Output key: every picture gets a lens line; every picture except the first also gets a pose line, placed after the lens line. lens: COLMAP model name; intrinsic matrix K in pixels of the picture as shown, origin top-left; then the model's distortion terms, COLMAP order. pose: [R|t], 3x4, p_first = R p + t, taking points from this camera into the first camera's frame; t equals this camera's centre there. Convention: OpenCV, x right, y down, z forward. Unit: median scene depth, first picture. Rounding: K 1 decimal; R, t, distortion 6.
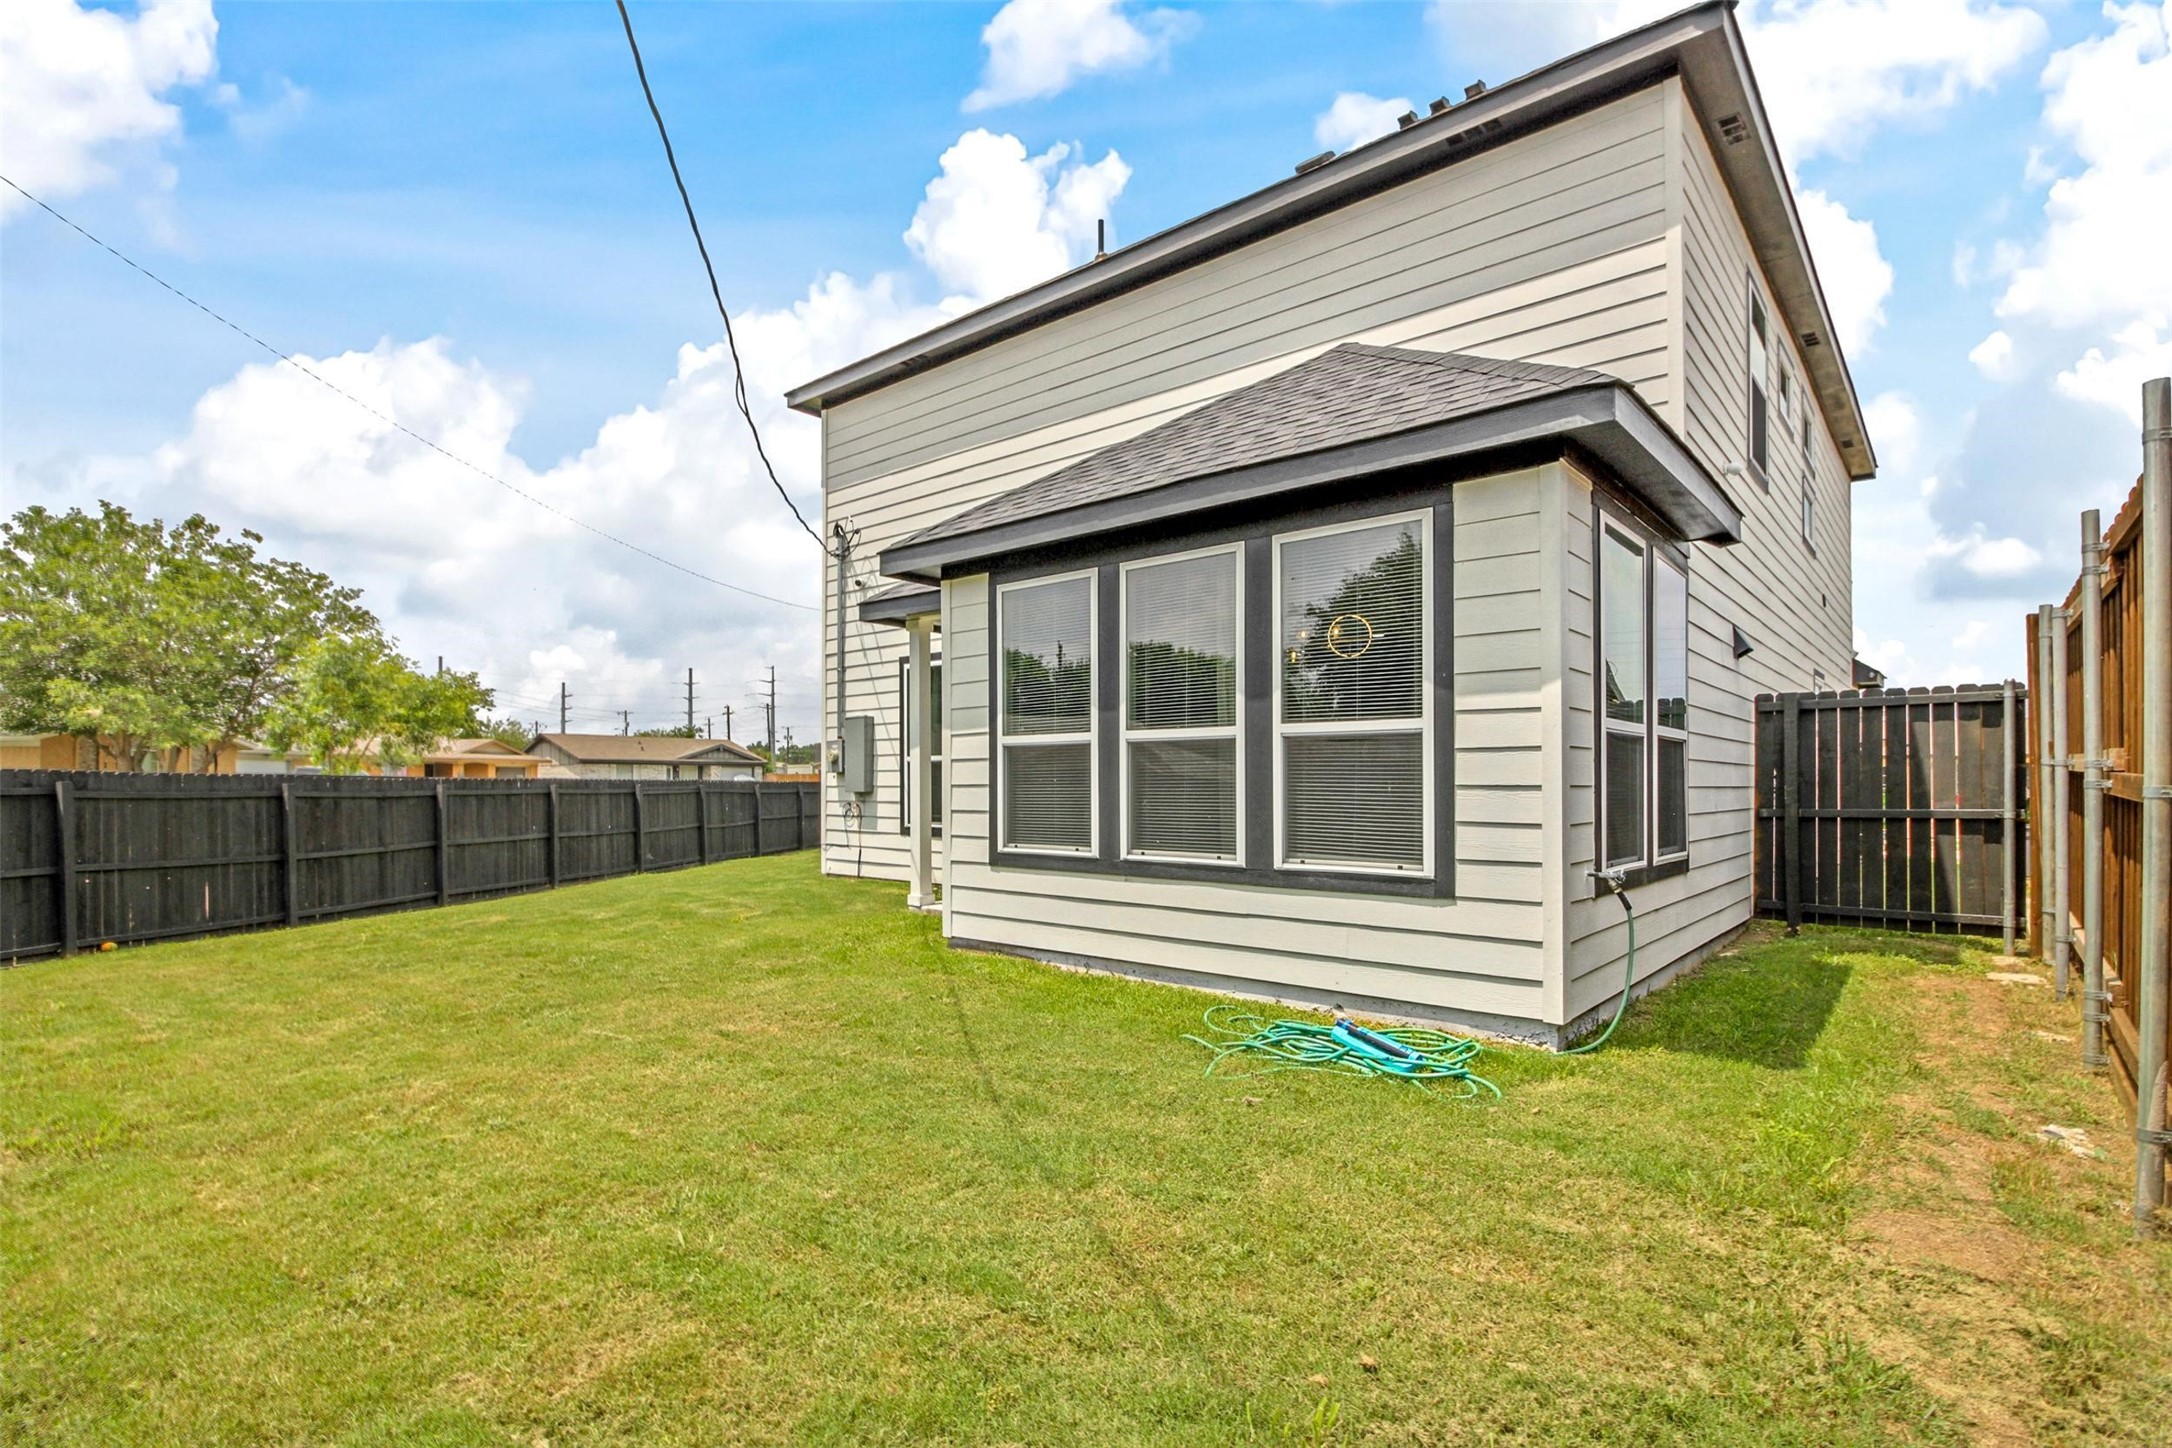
lens RADIAL K [[1026.0, 0, 1074.8], [0, 1026.0, 789.7], [0, 0, 1]] dist [0.005508, 0.000169]
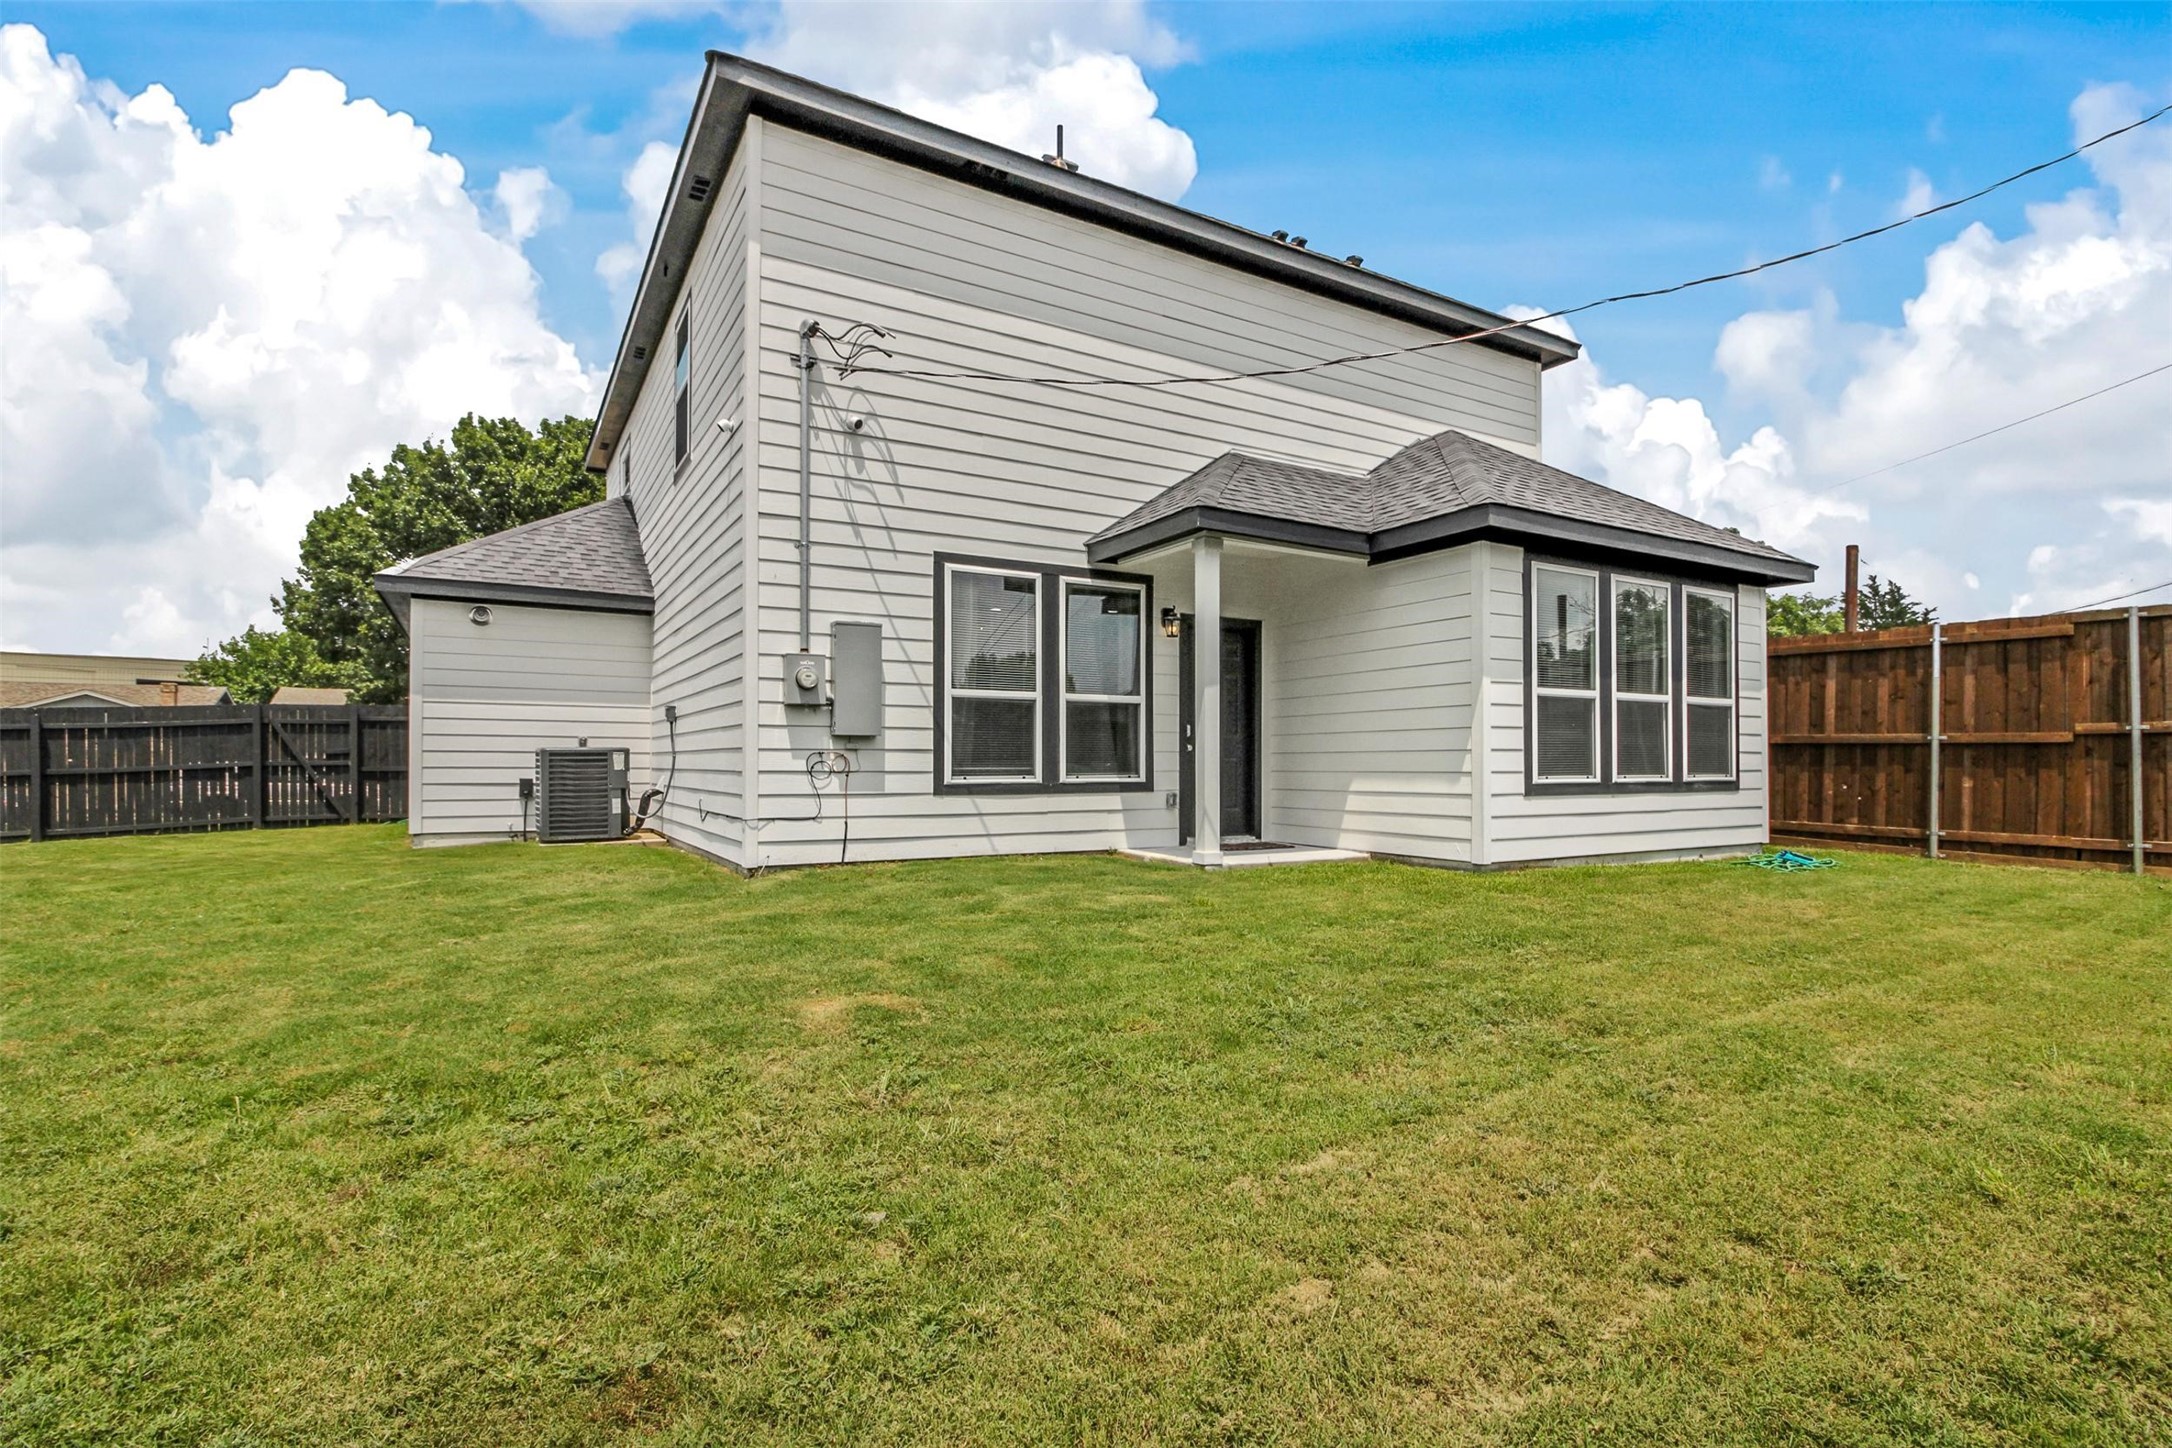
lens RADIAL K [[1026.0, 0, 1084.7], [0, 1026.0, 736.1], [0, 0, 1]] dist [0.005508, 0.000169]
pose [[0.319443, 0.012410, 0.947524, -1.356248], [0.001117, 0.999909, -0.013472, 0.020425], [-0.947605, 0.005362, 0.319400, 1.096187]]
